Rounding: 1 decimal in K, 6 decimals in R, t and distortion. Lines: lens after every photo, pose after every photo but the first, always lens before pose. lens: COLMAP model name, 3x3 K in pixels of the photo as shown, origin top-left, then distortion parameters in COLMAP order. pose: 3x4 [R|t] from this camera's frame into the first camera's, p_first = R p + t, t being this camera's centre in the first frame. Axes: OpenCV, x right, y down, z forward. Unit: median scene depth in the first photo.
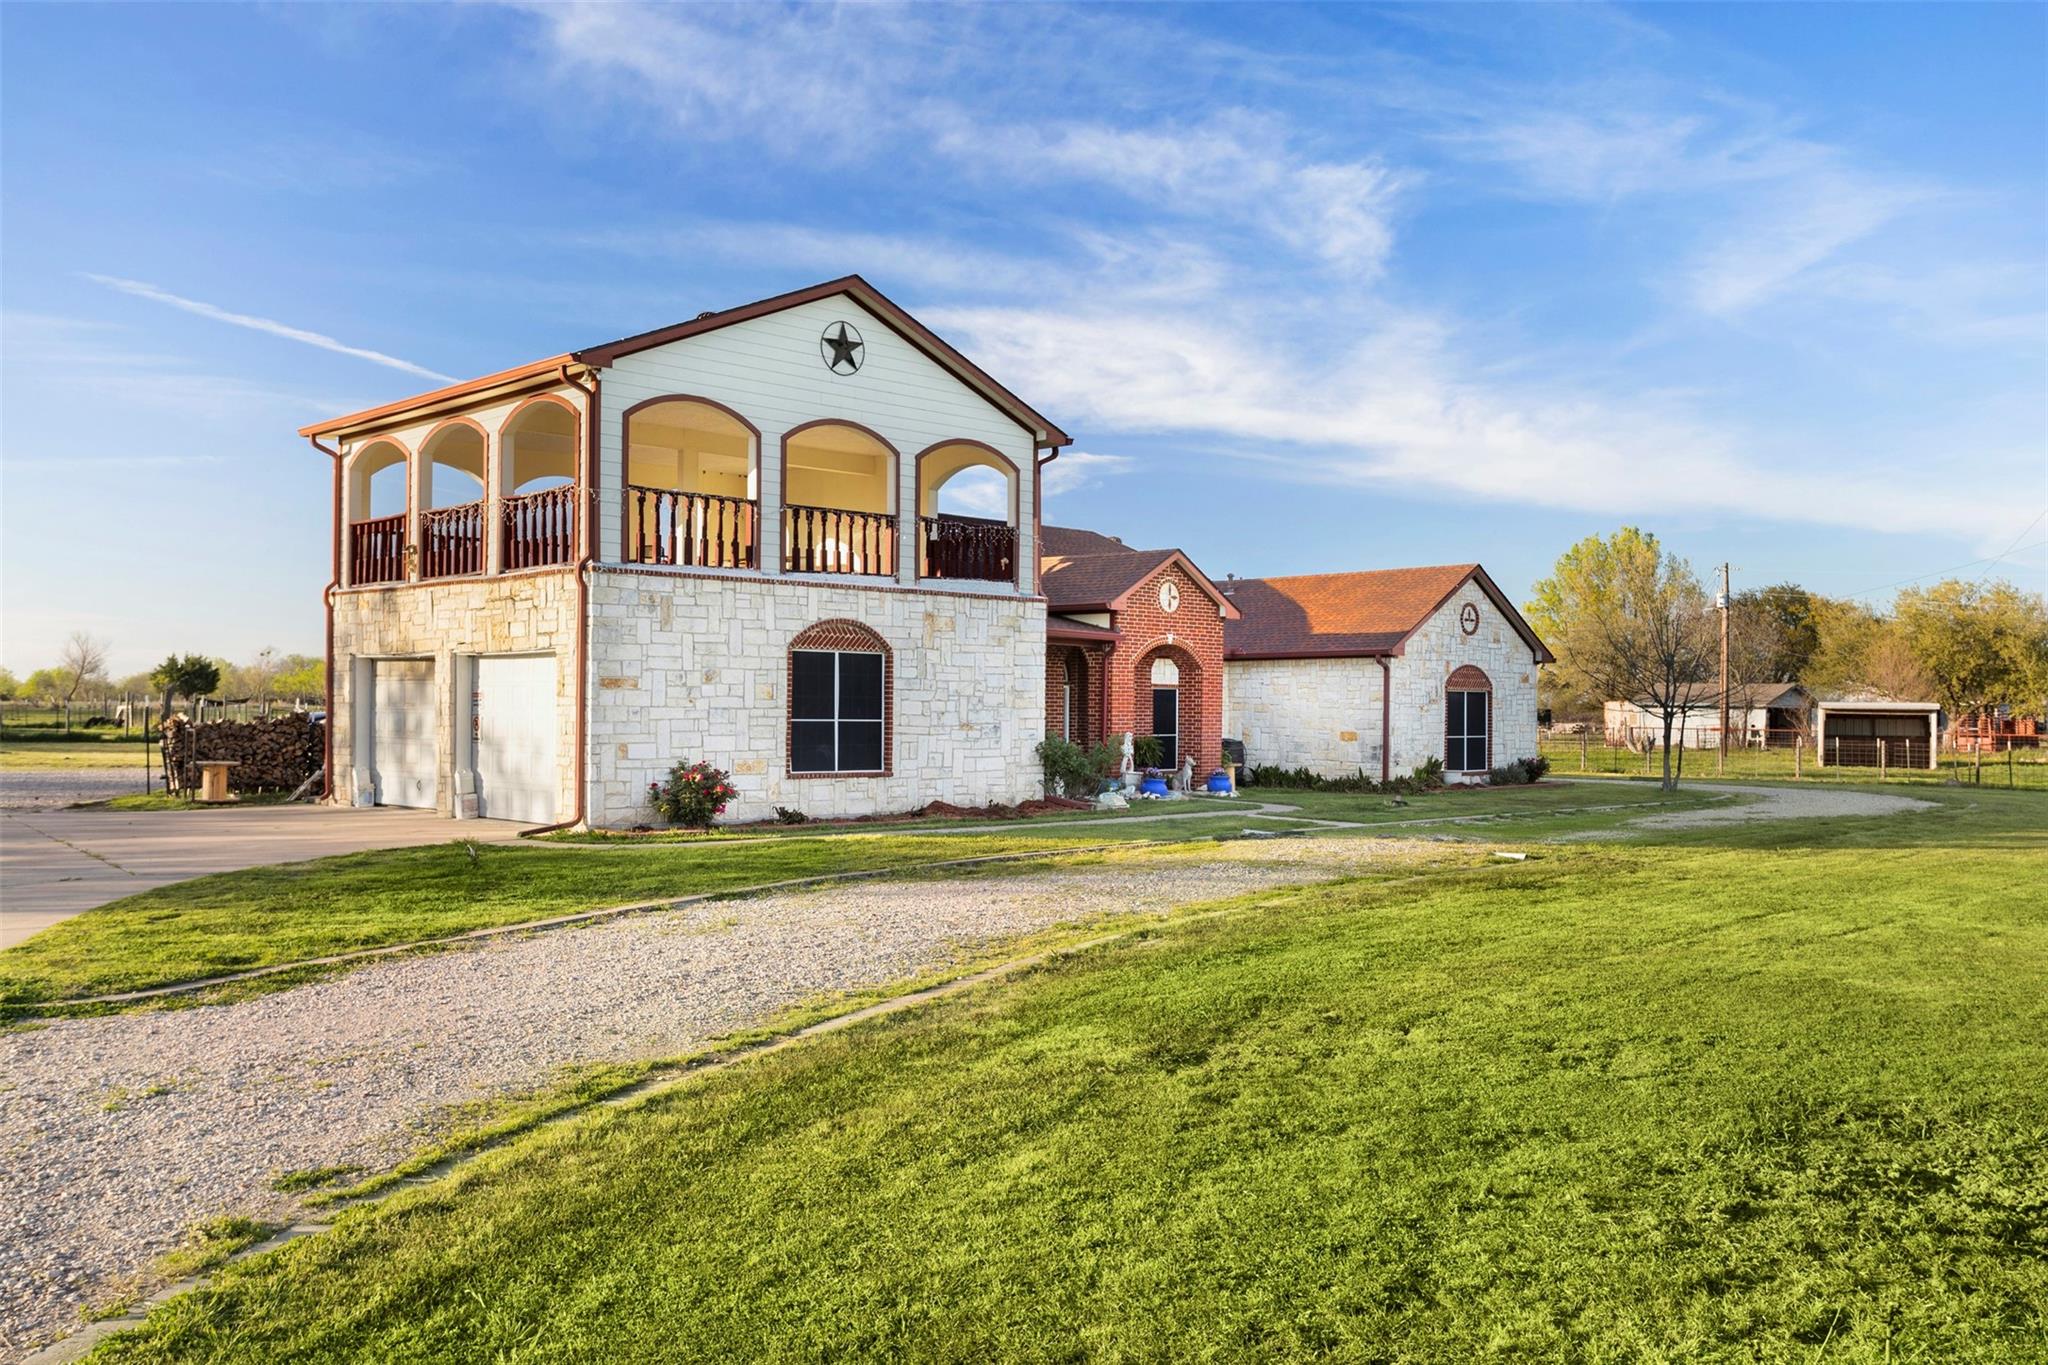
lens RADIAL K [[1536.1, 0, 1024.0], [0, 1536.1, 682.5], [0, 0, 1]] dist [-0.000084, 0.000735]
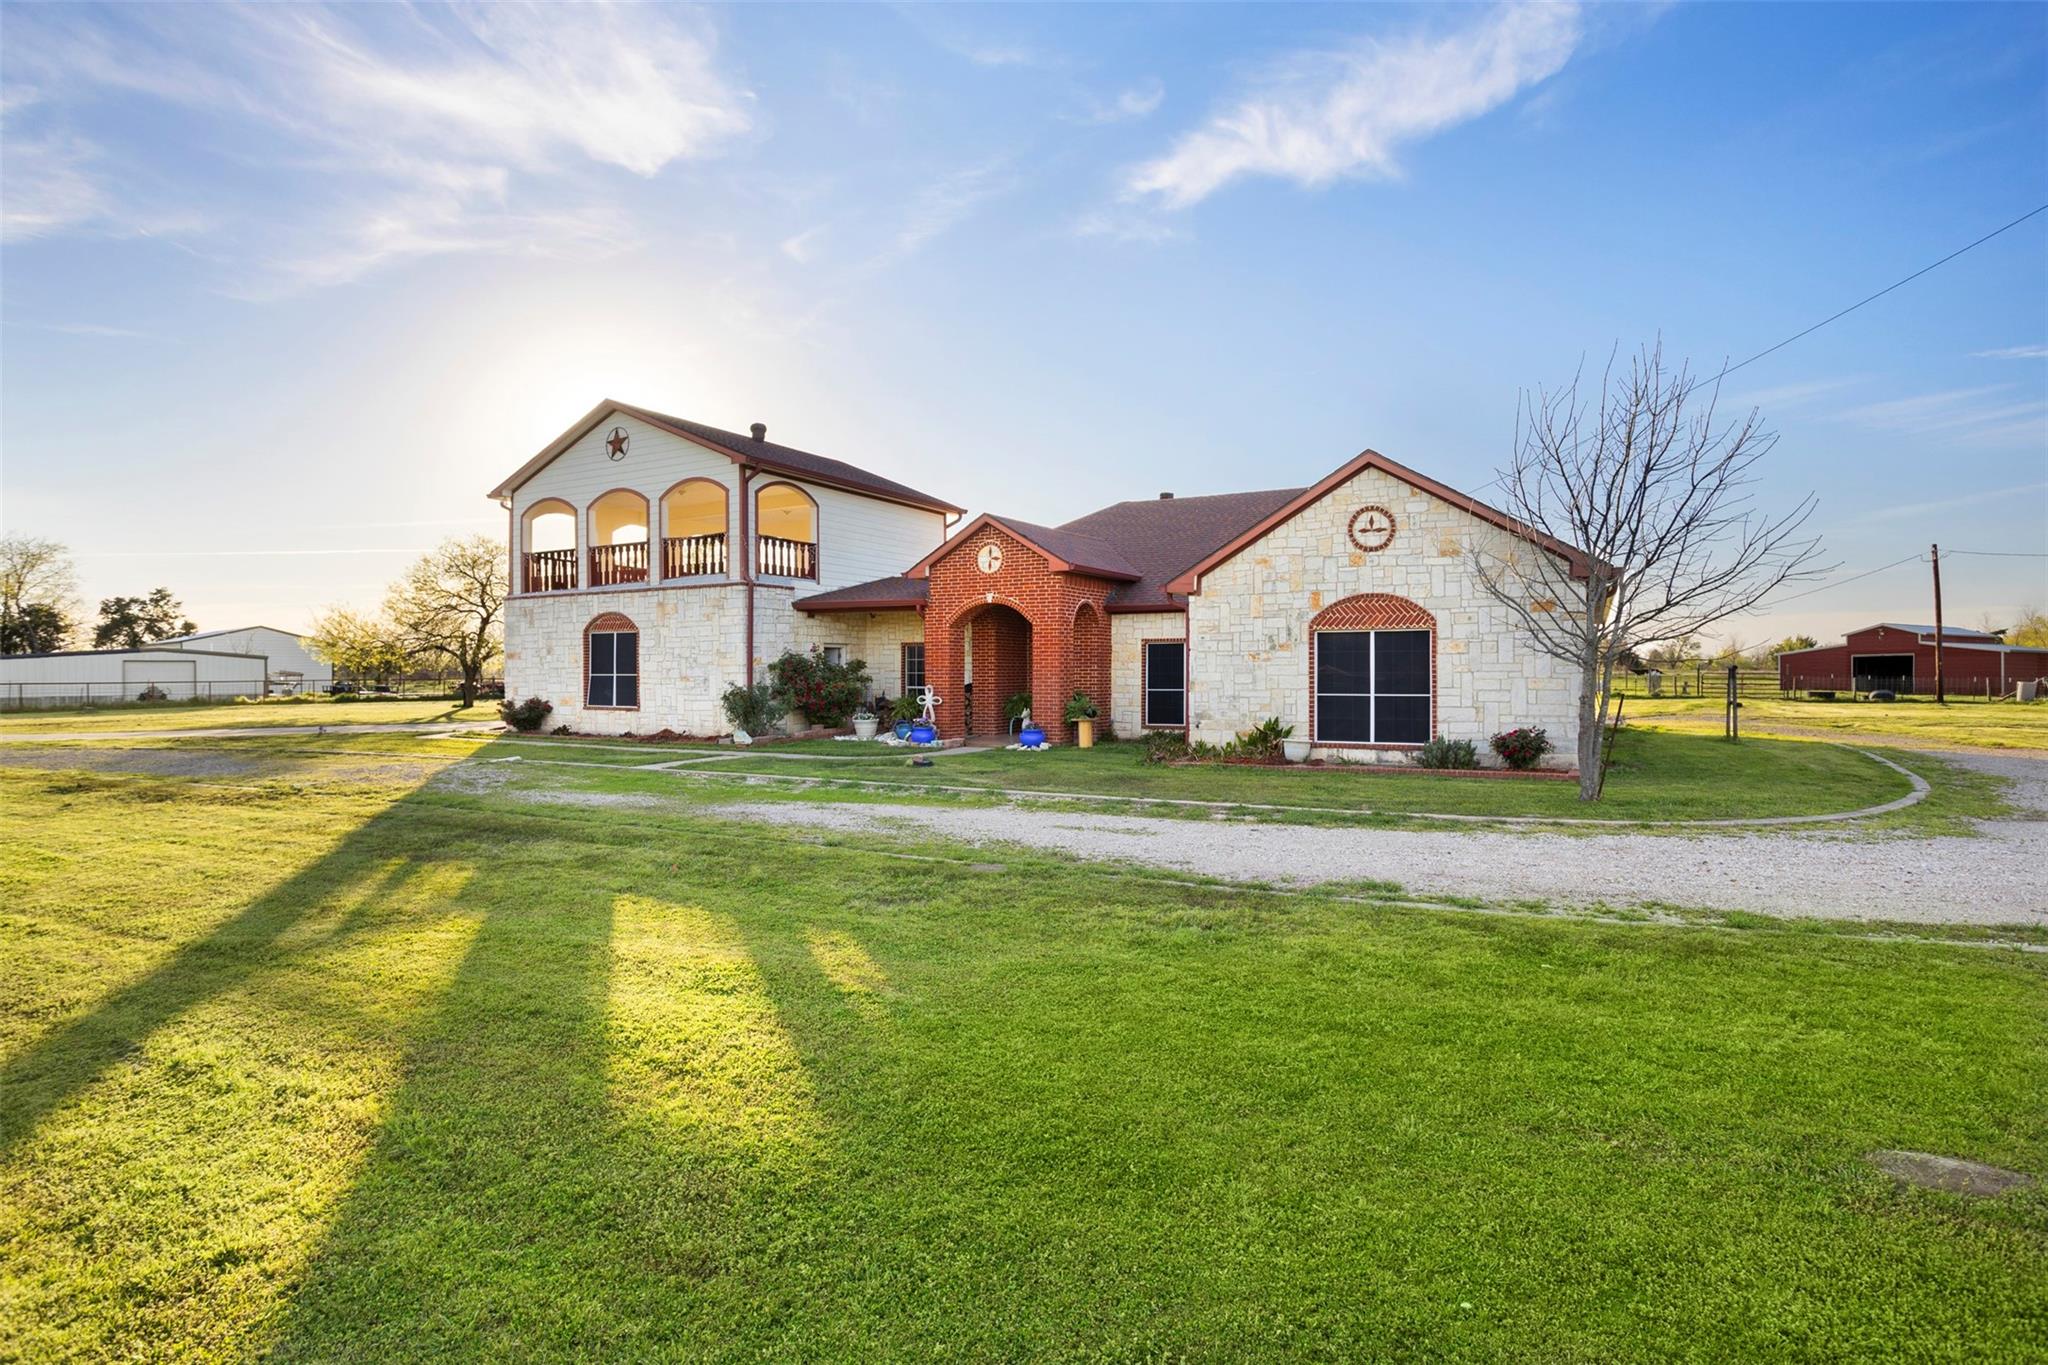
lens RADIAL K [[1224.1, 0, 1024.0], [0, 1224.1, 682.5], [0, 0, 1]] dist [-0.081840, 0.000108]
pose [[0.262162, -0.021437, -0.964786, 1.108197], [0.007579, 0.999768, -0.020155, 0.055803], [0.964994, -0.002029, 0.262264, 0.986588]]
